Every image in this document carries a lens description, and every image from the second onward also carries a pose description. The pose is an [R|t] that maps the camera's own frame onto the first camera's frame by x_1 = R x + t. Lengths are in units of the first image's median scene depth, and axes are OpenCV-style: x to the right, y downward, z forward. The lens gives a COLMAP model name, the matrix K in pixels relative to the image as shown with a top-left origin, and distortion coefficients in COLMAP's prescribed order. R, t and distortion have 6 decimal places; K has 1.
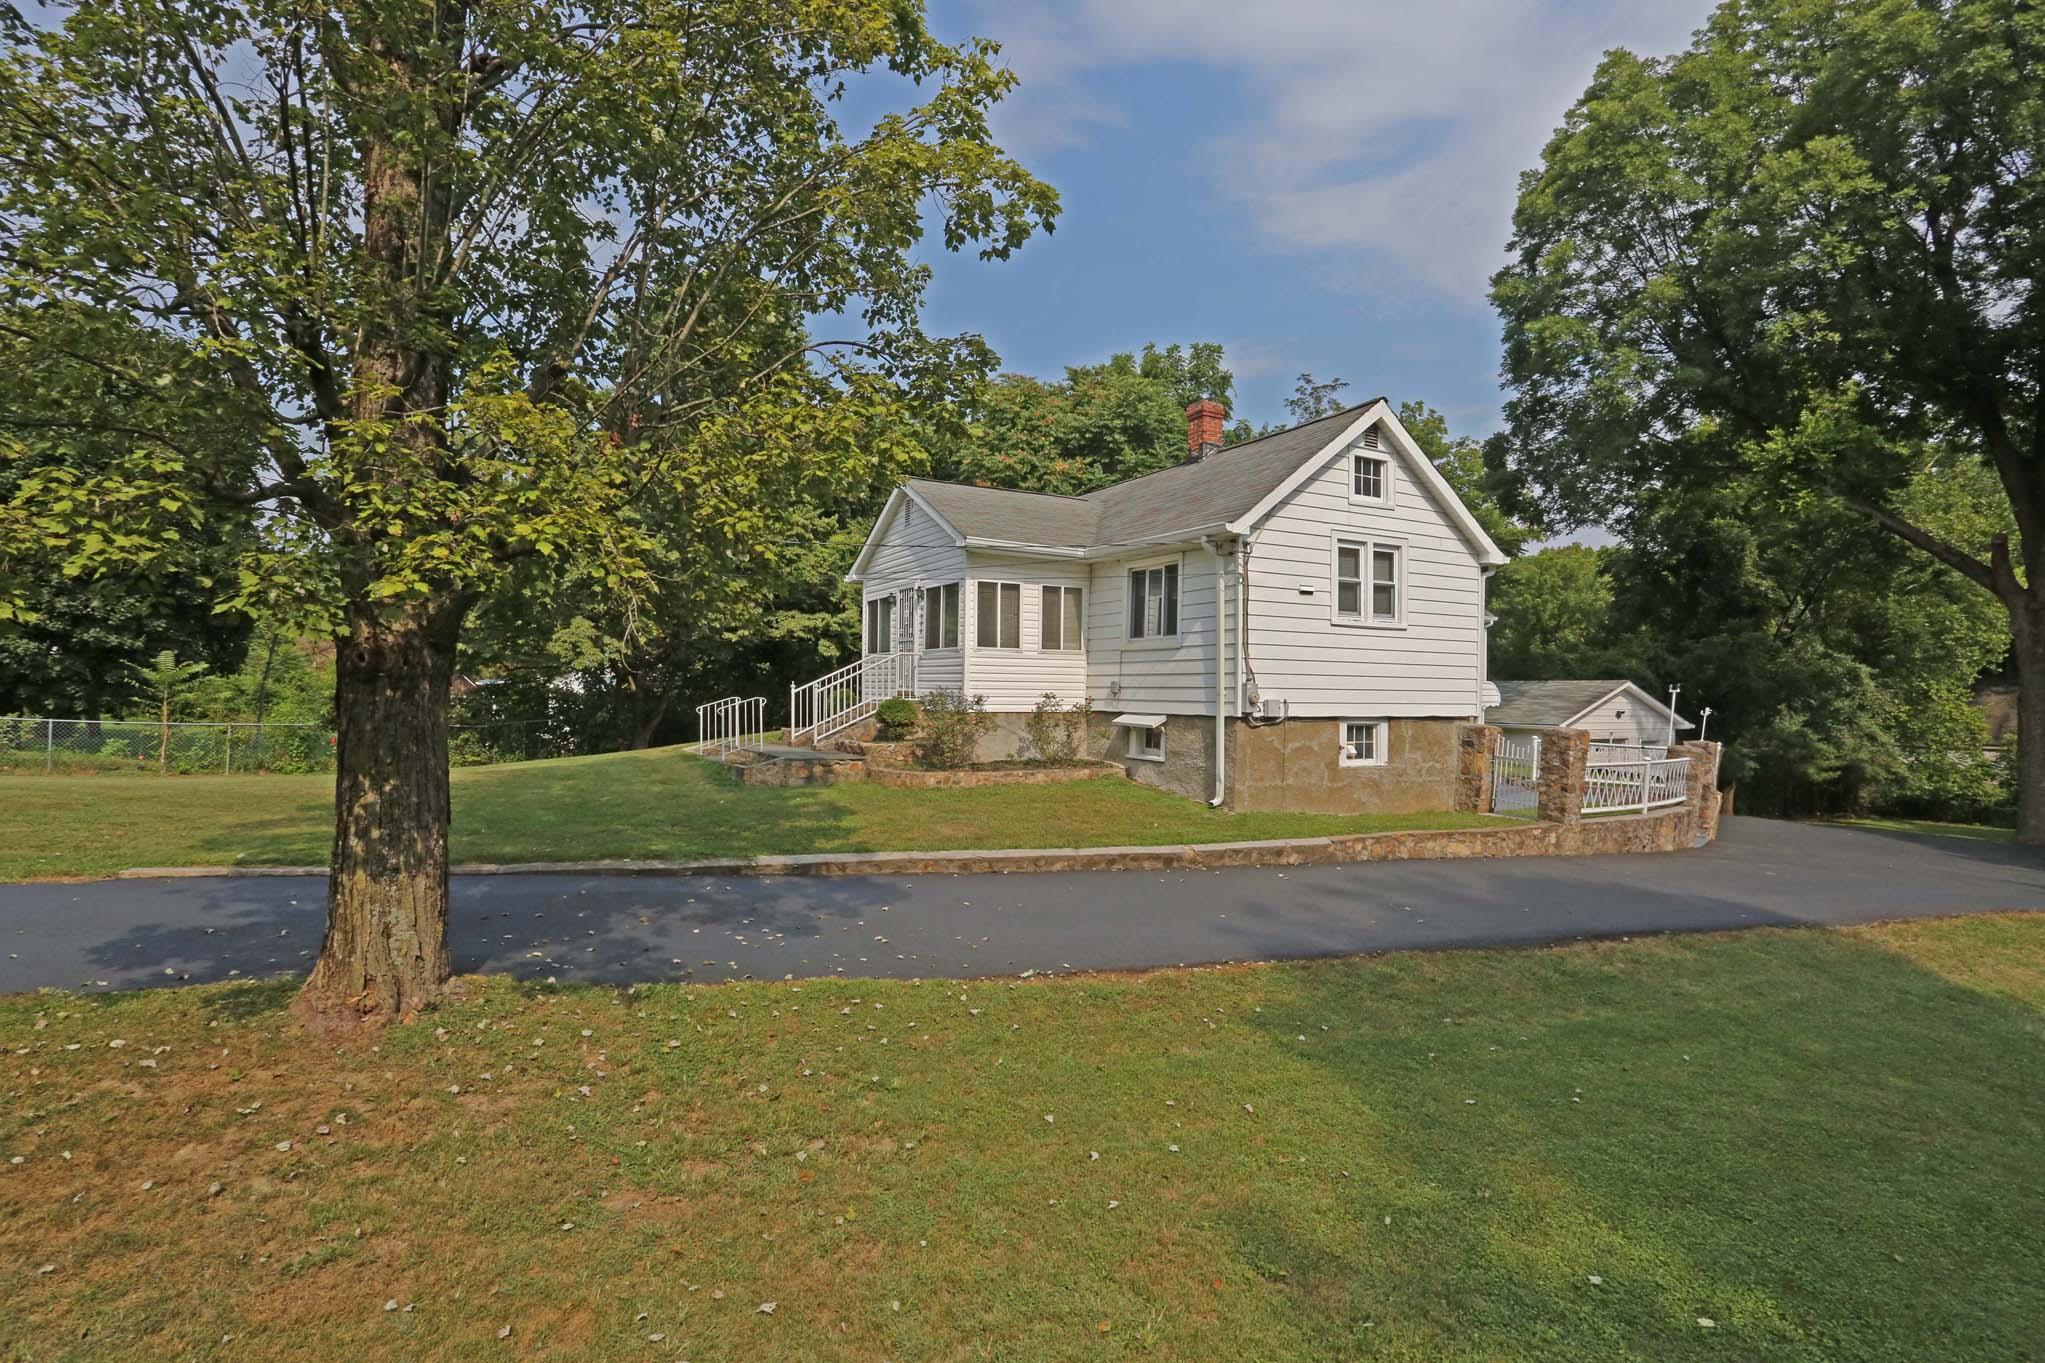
lens RADIAL K [[1001.4, 0, 1006.5], [0, 1001.4, 681.9], [0, 0, 1]] dist [-0.081485, 0.036249]
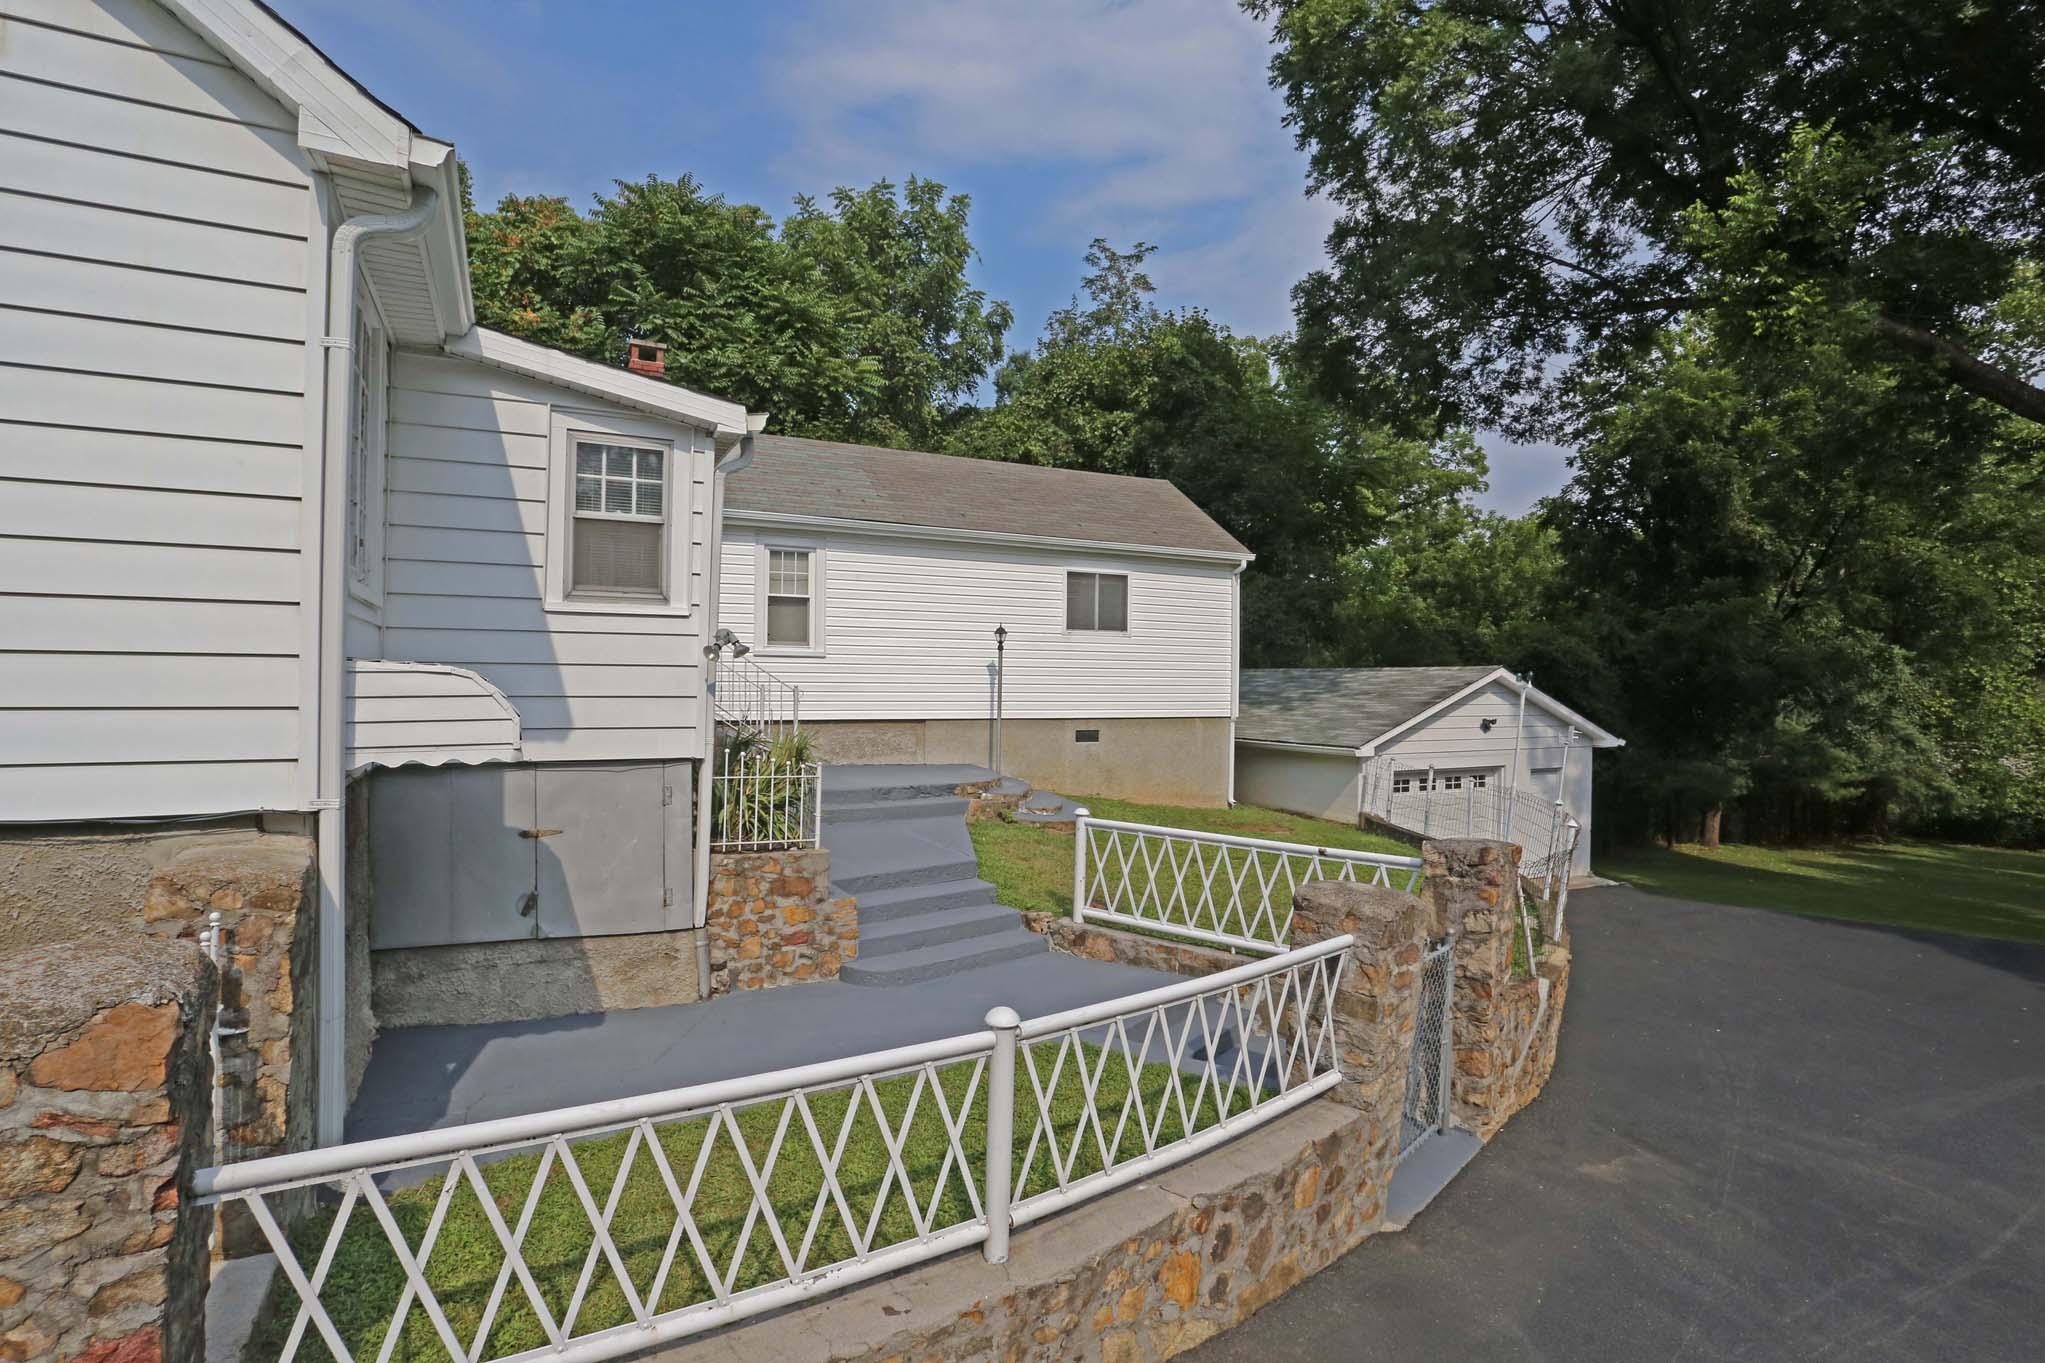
lens RADIAL K [[999.2, 0, 1013.0], [0, 999.2, 685.3], [0, 0, 1]] dist [-0.083511, 0.036983]
pose [[0.999929, -0.006847, -0.009803, 0.344789], [0.006946, 0.999925, 0.010044, 0.002170], [0.009733, -0.010111, 0.999902, 0.405093]]
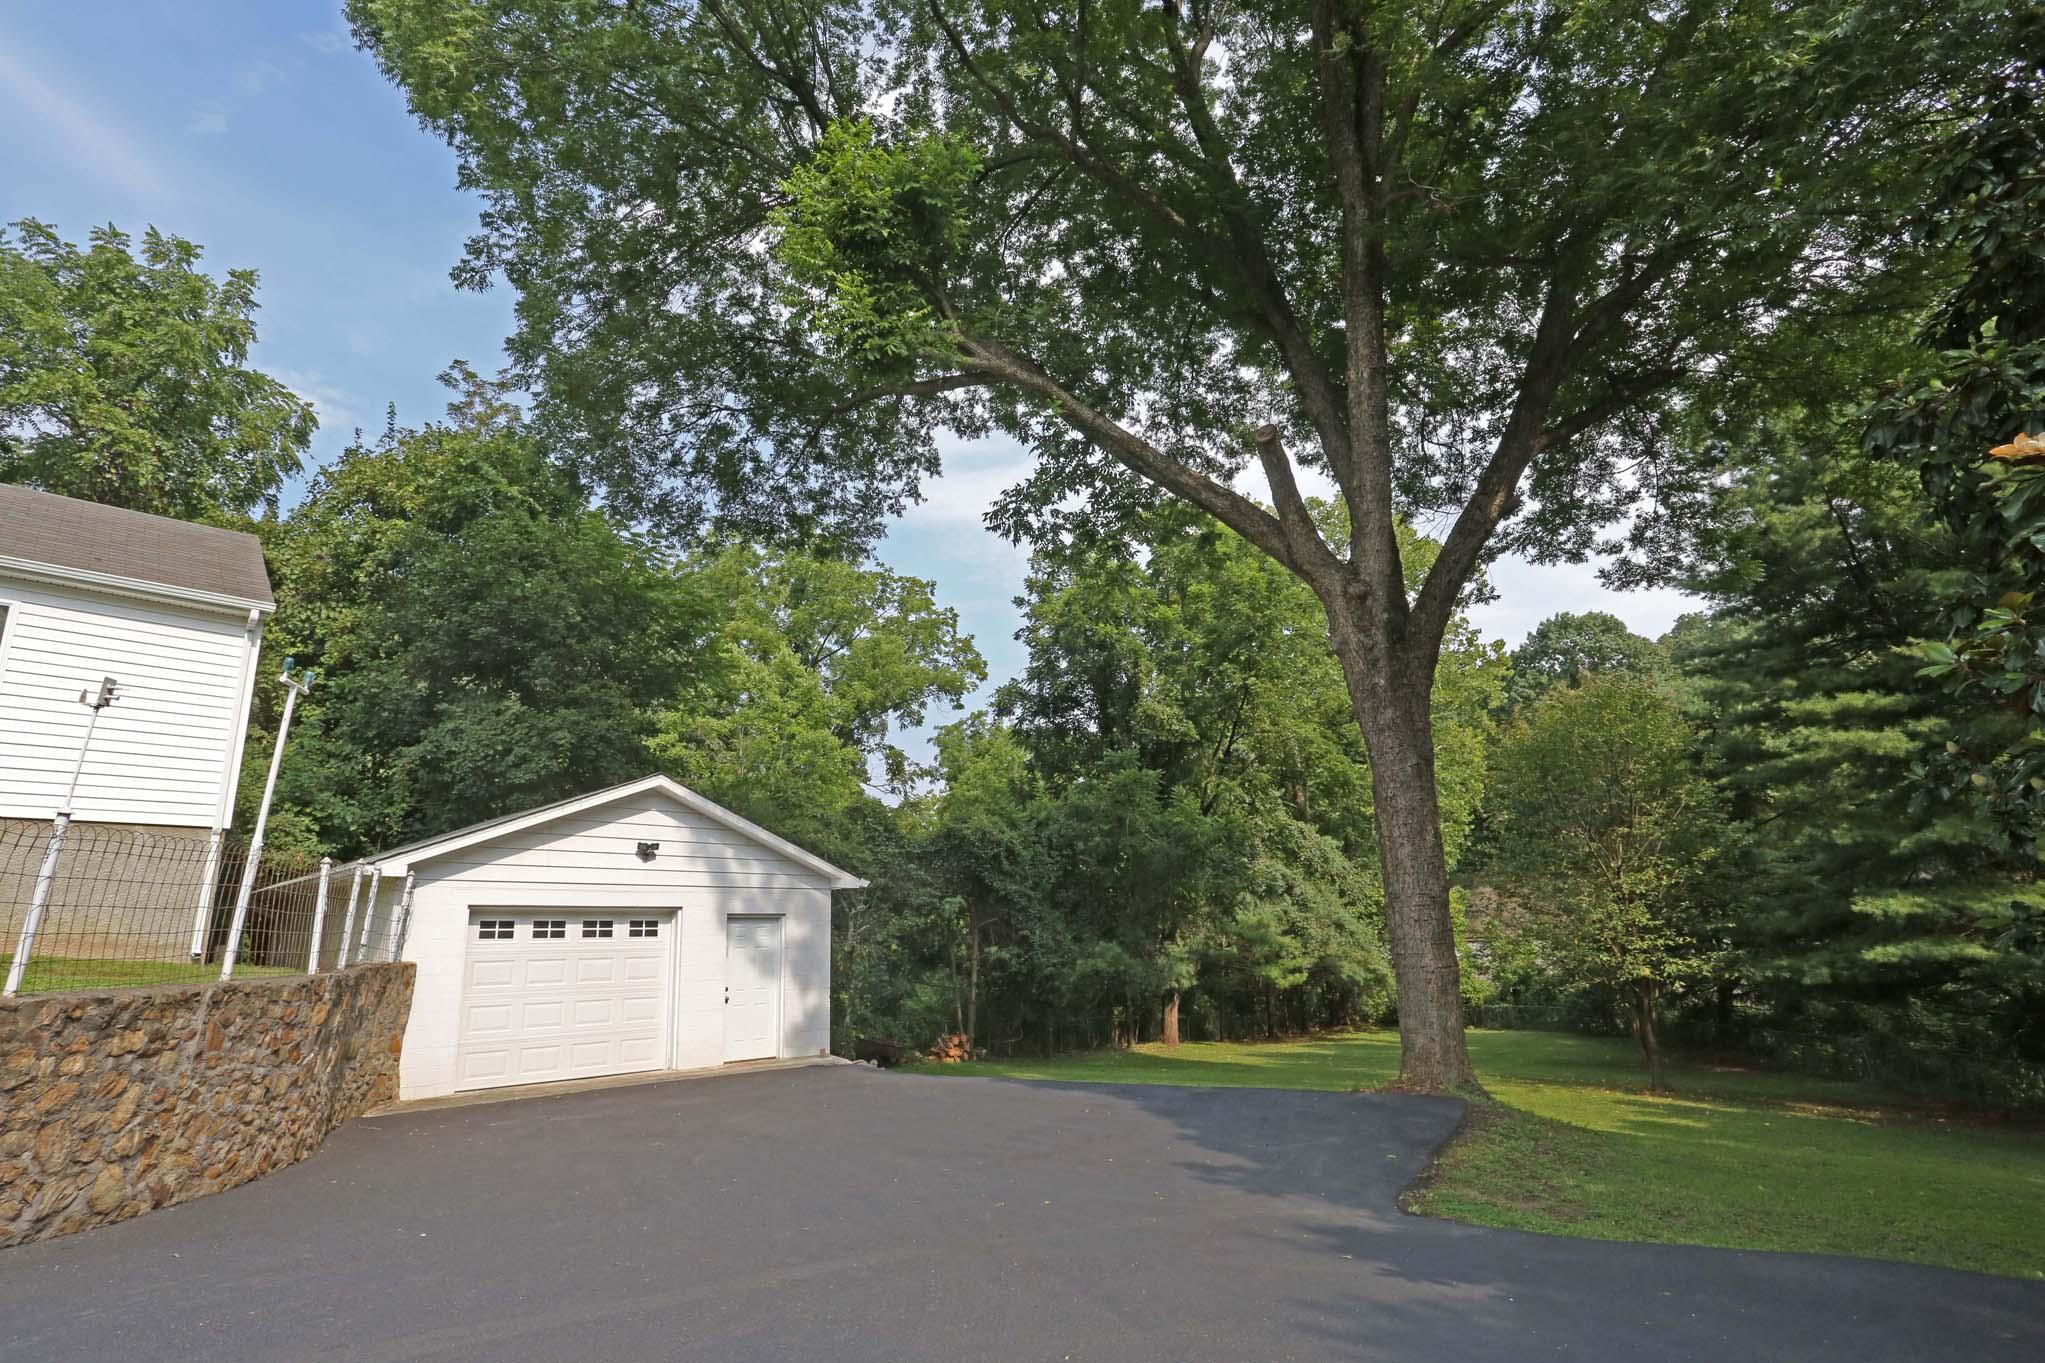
lens RADIAL K [[999.2, 0, 1013.0], [0, 999.2, 685.3], [0, 0, 1]] dist [-0.083511, 0.036983]
pose [[0.944023, 0.040616, 0.327369, 0.621257], [0.037470, 0.972766, -0.228740, 0.067603], [-0.327744, 0.228203, 0.916792, 0.501225]]
